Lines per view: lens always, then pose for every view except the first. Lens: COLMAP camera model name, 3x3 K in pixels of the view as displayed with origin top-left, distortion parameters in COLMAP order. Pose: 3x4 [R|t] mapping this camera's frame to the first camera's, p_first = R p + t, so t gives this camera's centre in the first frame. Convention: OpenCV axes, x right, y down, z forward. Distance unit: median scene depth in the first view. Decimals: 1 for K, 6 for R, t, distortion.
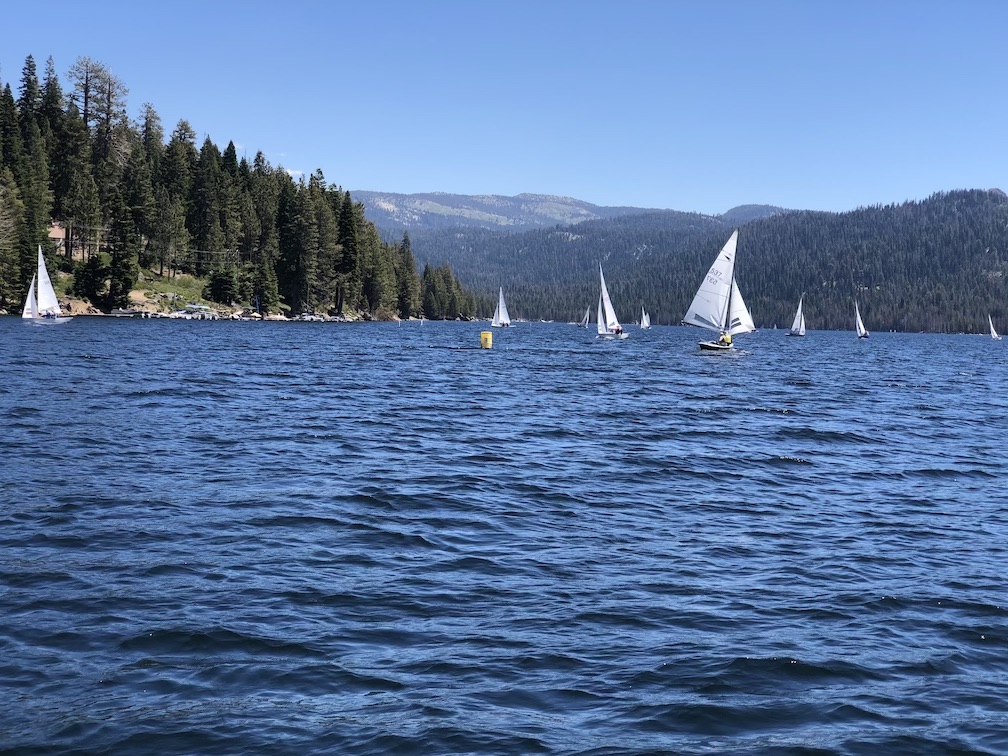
lens RADIAL K [[1541.5, 0, 514.3], [0, 1541.5, 359.1], [0, 0, 1]] dist [0.150713, -0.499560]
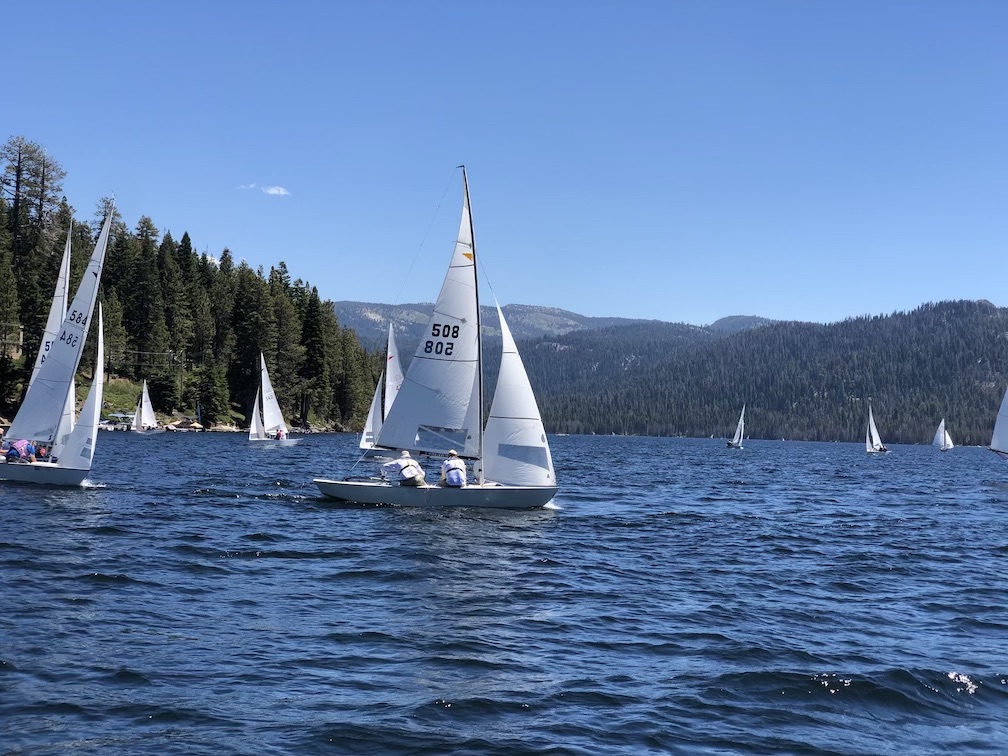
lens RADIAL K [[1522.9, 0, 510.6], [0, 1522.9, 371.5], [0, 0, 1]] dist [0.036324, 0.212993]
pose [[0.999984, -0.000110, 0.005614, 0.000713], [0.000471, 0.997933, -0.064261, -0.003199], [-0.005595, 0.064263, 0.997917, 0.123217]]
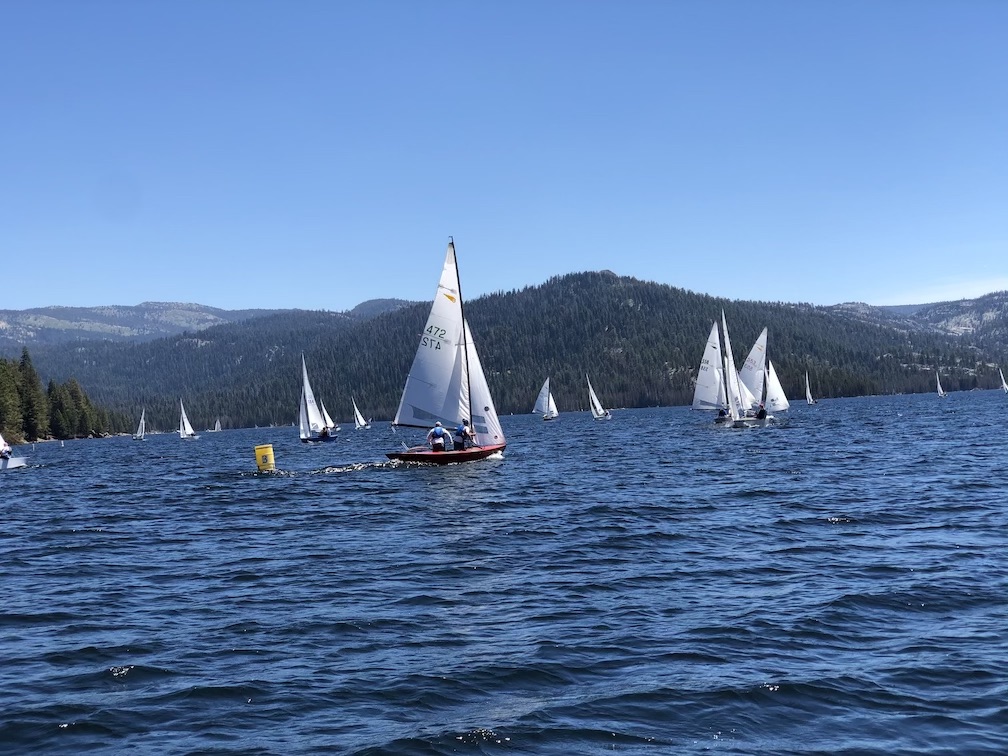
lens RADIAL K [[1522.9, 0, 510.6], [0, 1522.9, 371.5], [0, 0, 1]] dist [0.036324, 0.212993]
pose [[0.968914, -0.073809, 0.236130, -0.012031], [0.086772, 0.995213, -0.044967, -0.002659], [-0.231681, 0.064058, 0.970680, 0.085683]]
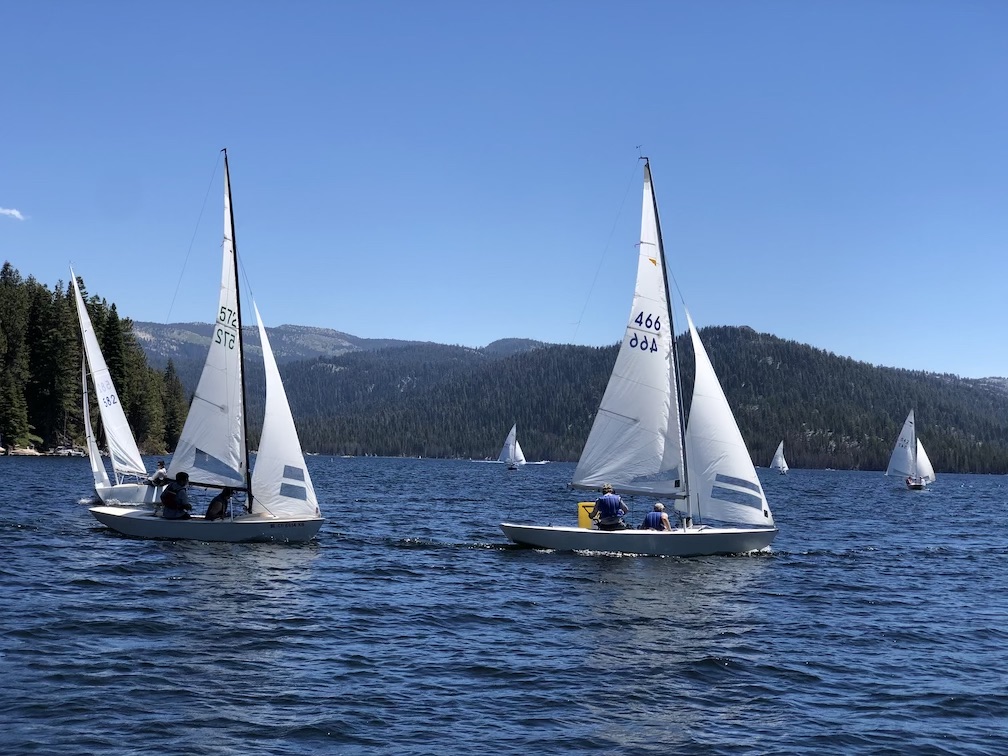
lens RADIAL K [[1518.0, 0, 506.0], [0, 1518.0, 404.2], [0, 0, 1]] dist [0.023782, 0.133914]
pose [[0.988136, 0.003444, 0.153540, -0.022122], [0.005302, 0.998387, -0.056521, -0.004302], [-0.153487, 0.056664, 0.986525, 0.139136]]
